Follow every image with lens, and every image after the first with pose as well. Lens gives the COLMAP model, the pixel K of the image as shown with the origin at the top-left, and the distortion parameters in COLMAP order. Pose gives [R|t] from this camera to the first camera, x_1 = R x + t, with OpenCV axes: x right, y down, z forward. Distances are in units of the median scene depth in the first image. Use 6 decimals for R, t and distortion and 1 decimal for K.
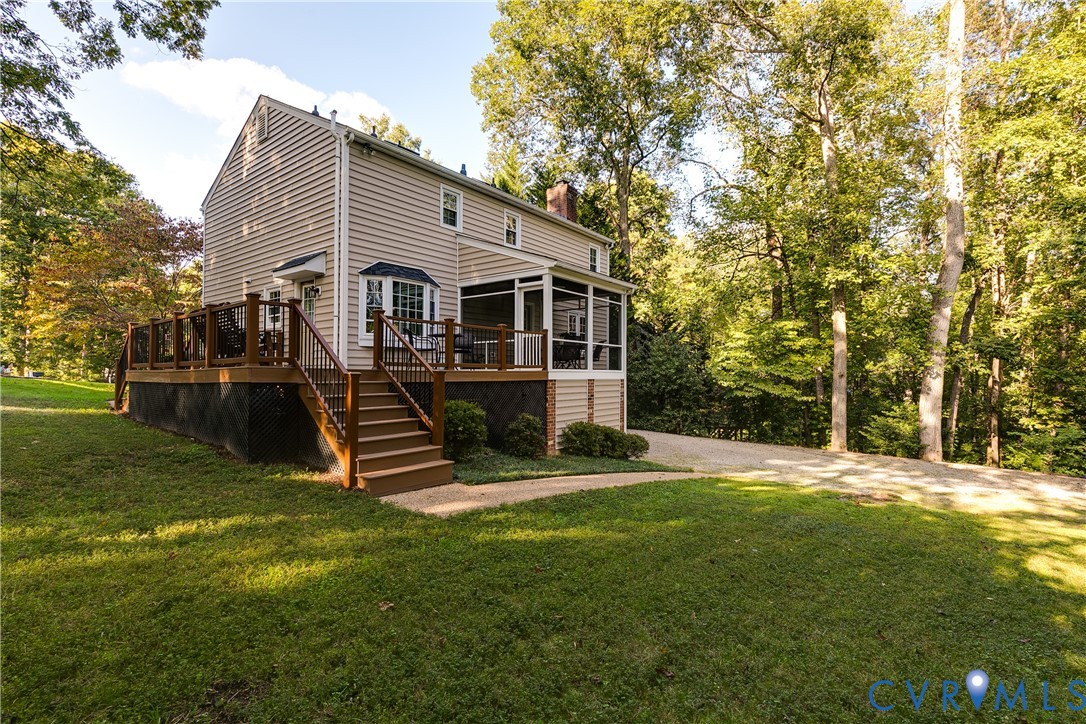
lens RADIAL K [[491.4, 0, 591.5], [0, 491.4, 364.2], [0, 0, 1]] dist [0.003866, -0.000065]
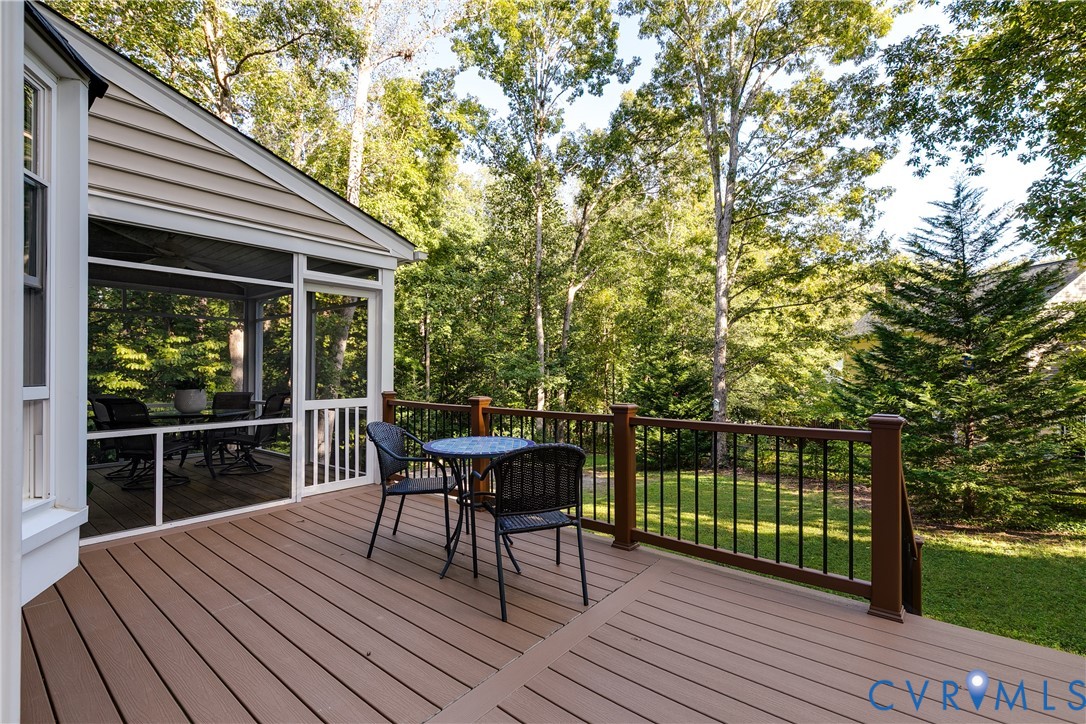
lens RADIAL K [[491.4, 0, 539.7], [0, 491.4, 363.2], [0, 0, 1]] dist [0.003866, -0.000065]
pose [[0.078422, 0.000104, 0.996920, -0.511288], [-0.015137, 0.999885, 0.001087, -0.094573], [-0.996805, -0.015175, 0.078414, 0.791076]]
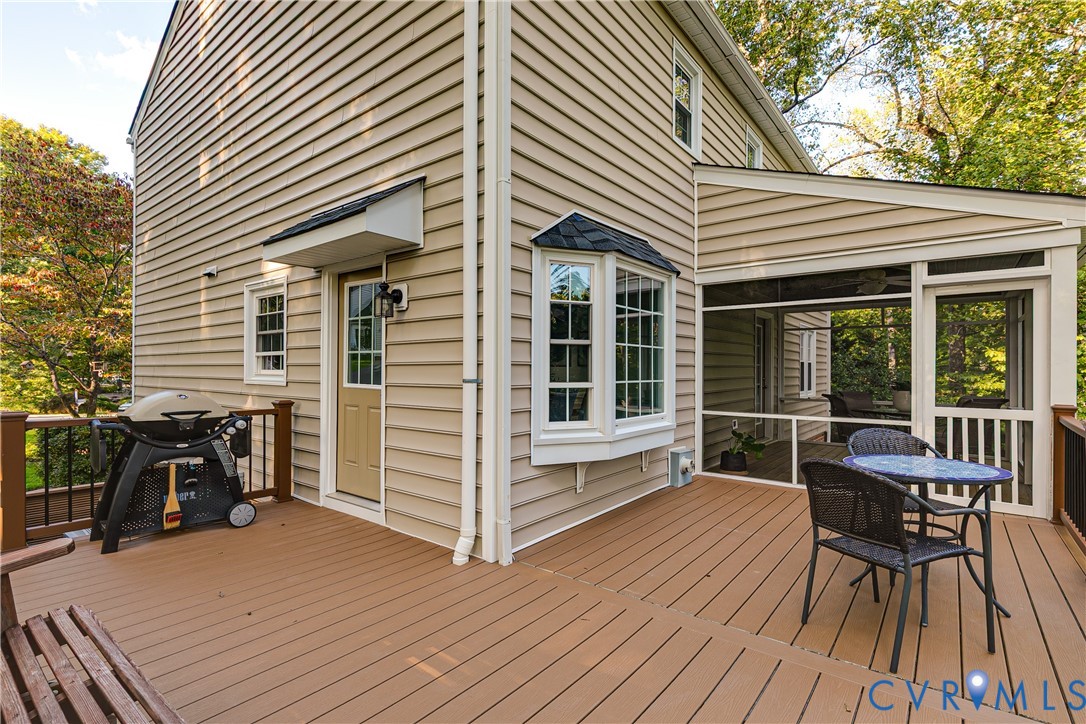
lens RADIAL K [[491.4, 0, 621.3], [0, 491.4, 365.9], [0, 0, 1]] dist [0.003866, -0.000065]
pose [[0.999121, -0.009570, 0.040824, -0.400607], [0.009184, 0.999912, 0.009624, -0.099513], [-0.040913, -0.009241, 0.999120, 0.628637]]
